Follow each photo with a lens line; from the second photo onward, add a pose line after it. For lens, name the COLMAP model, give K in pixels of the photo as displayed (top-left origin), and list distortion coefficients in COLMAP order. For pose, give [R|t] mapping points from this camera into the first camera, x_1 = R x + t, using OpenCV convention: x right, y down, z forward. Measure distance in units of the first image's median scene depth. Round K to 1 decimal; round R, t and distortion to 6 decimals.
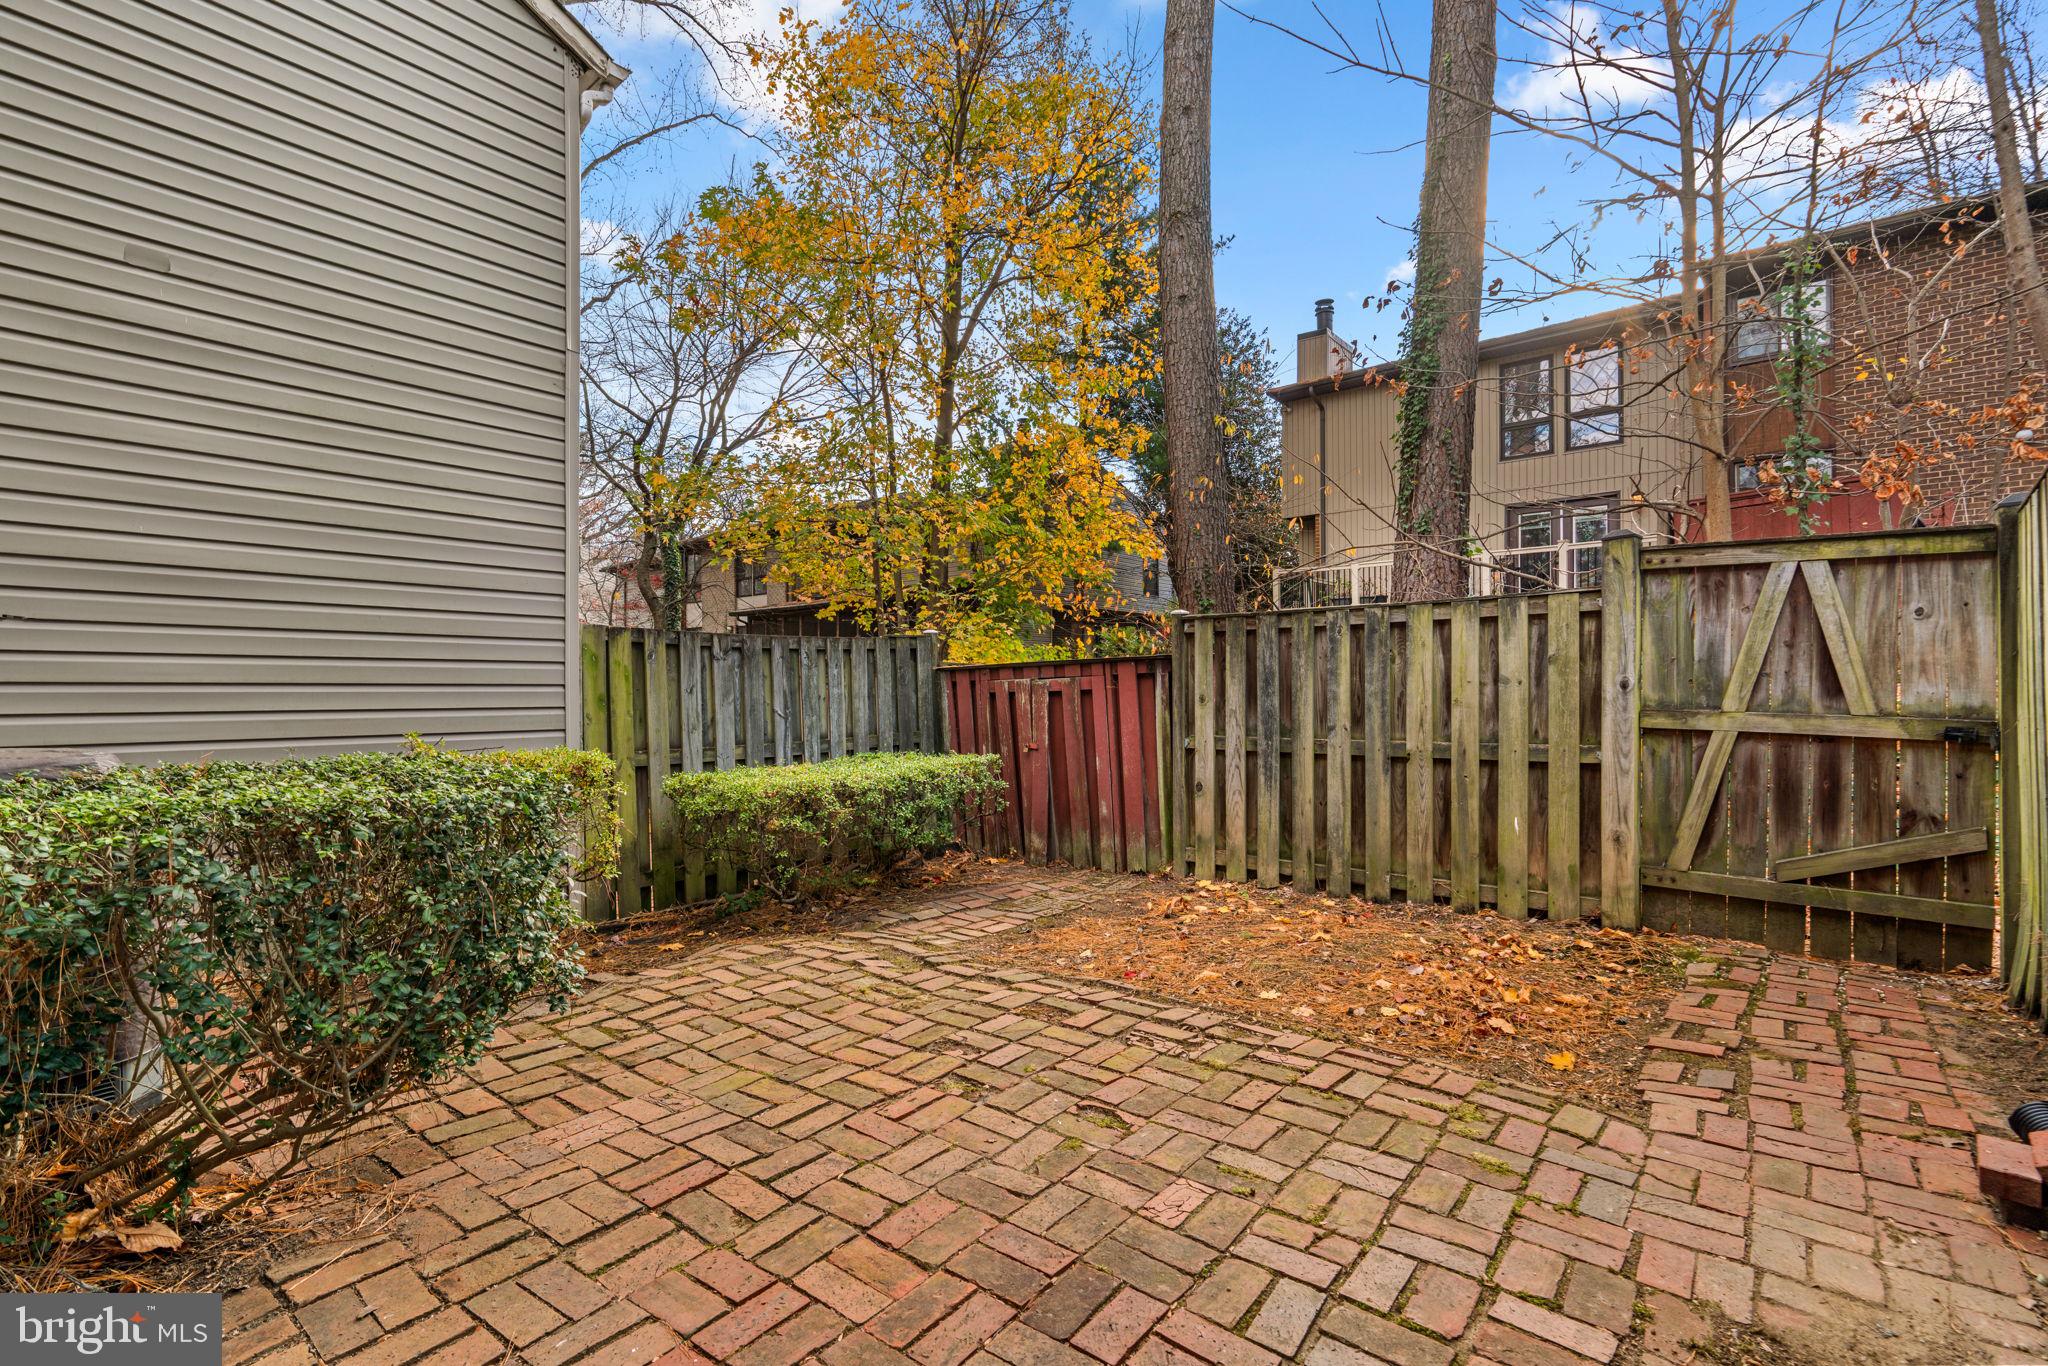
lens RADIAL K [[933.3, 0, 1018.6], [0, 933.3, 680.7], [0, 0, 1]] dist [-0.005800, 0.000881]
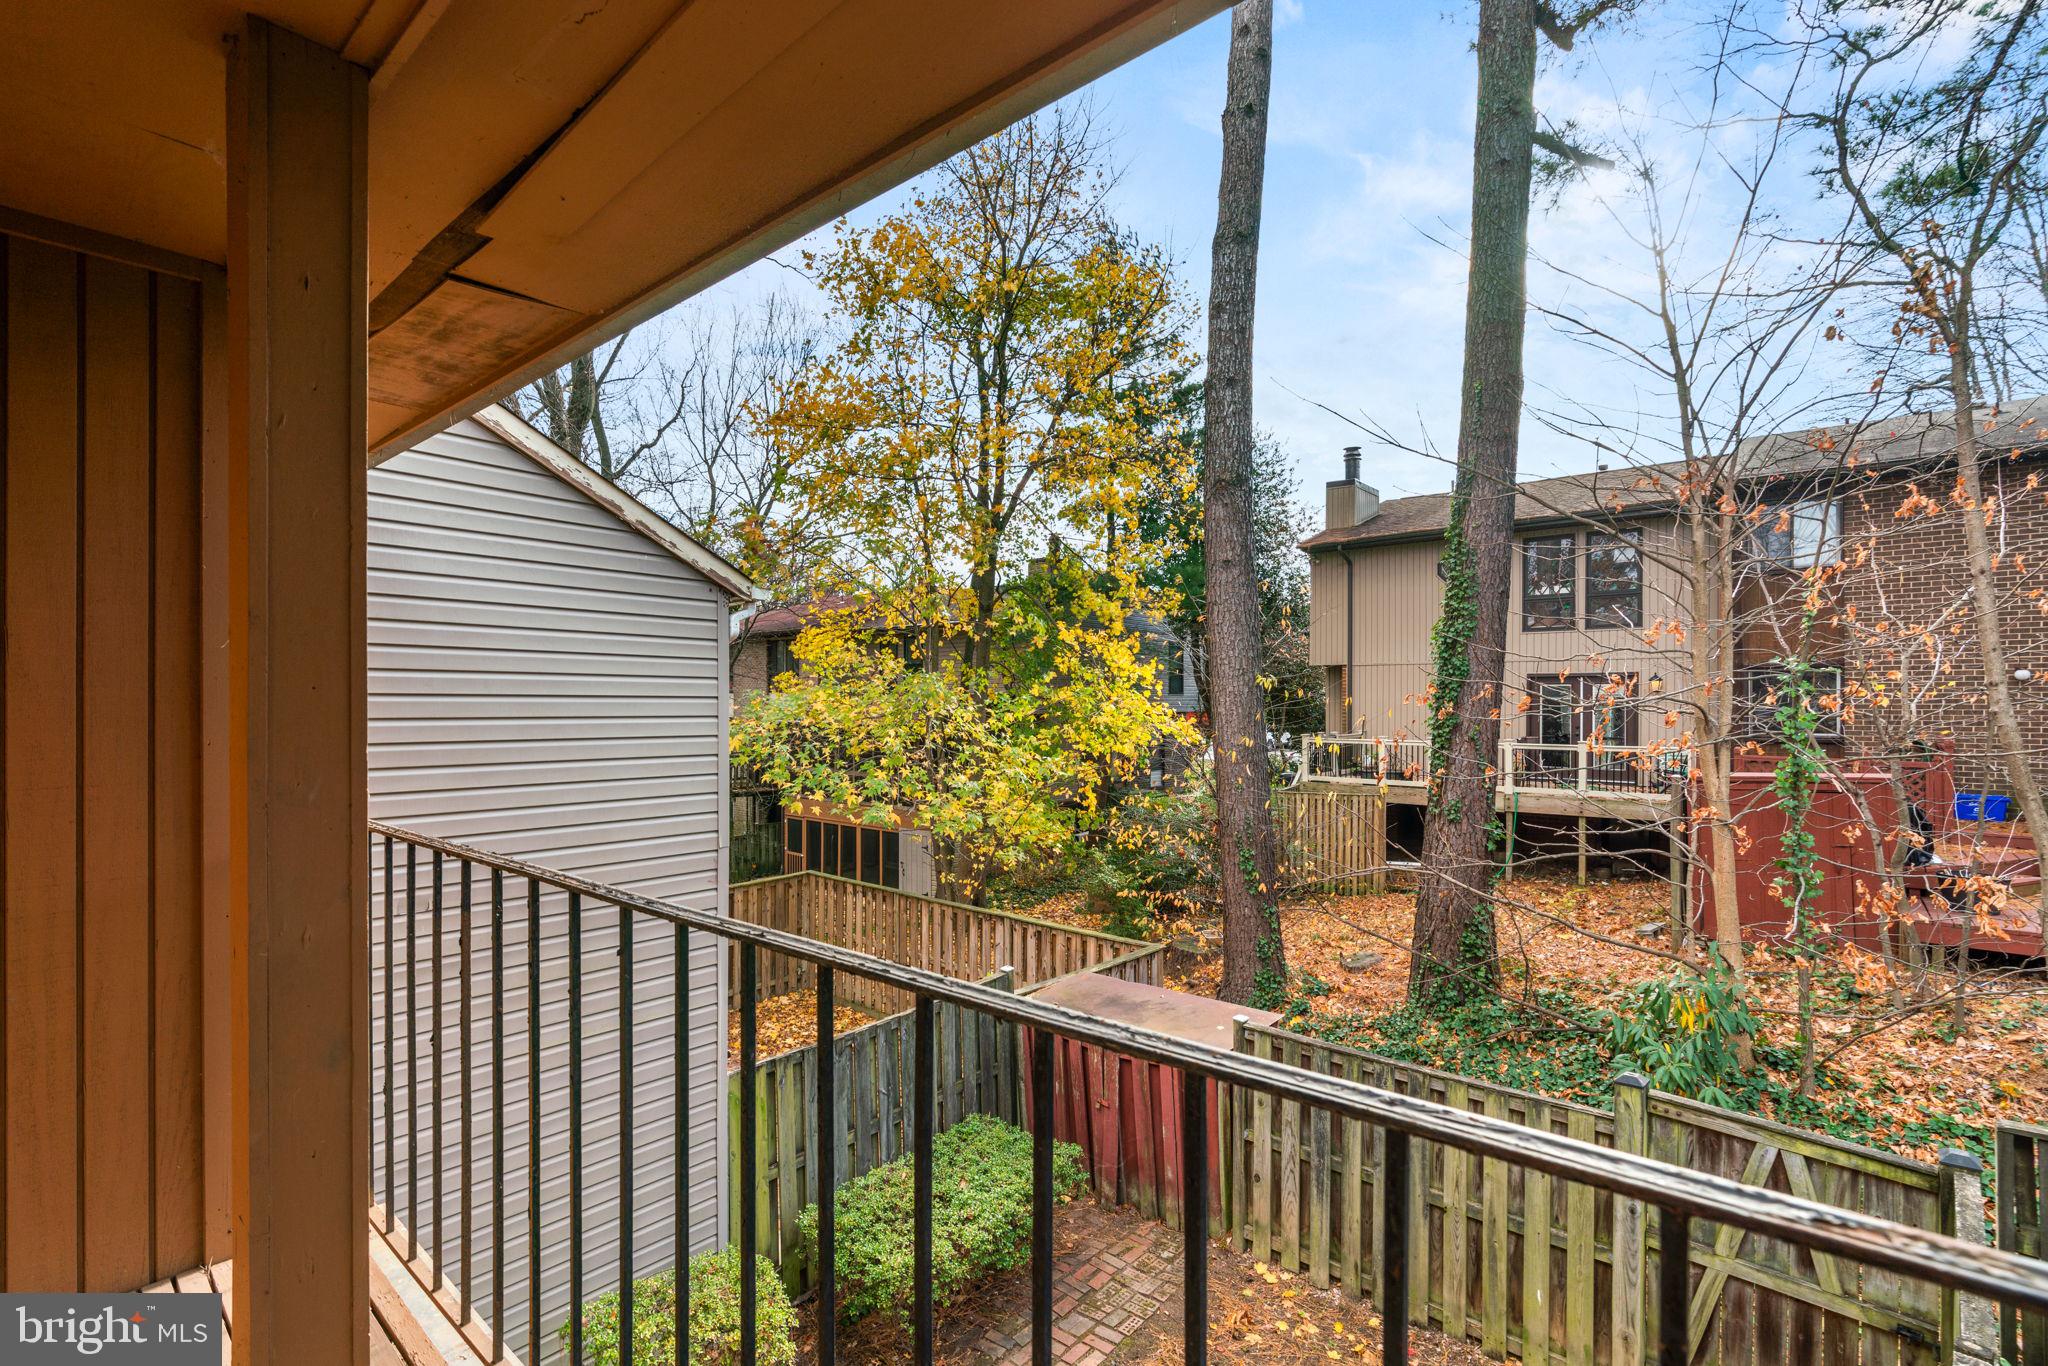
lens RADIAL K [[933.3, 0, 1027.5], [0, 933.3, 700.8], [0, 0, 1]] dist [-0.005800, 0.000881]
pose [[0.999921, 0.008765, -0.008994, -0.084501], [-0.008831, 0.999934, -0.007288, -0.482836], [0.008930, 0.007367, 0.999933, -0.144522]]
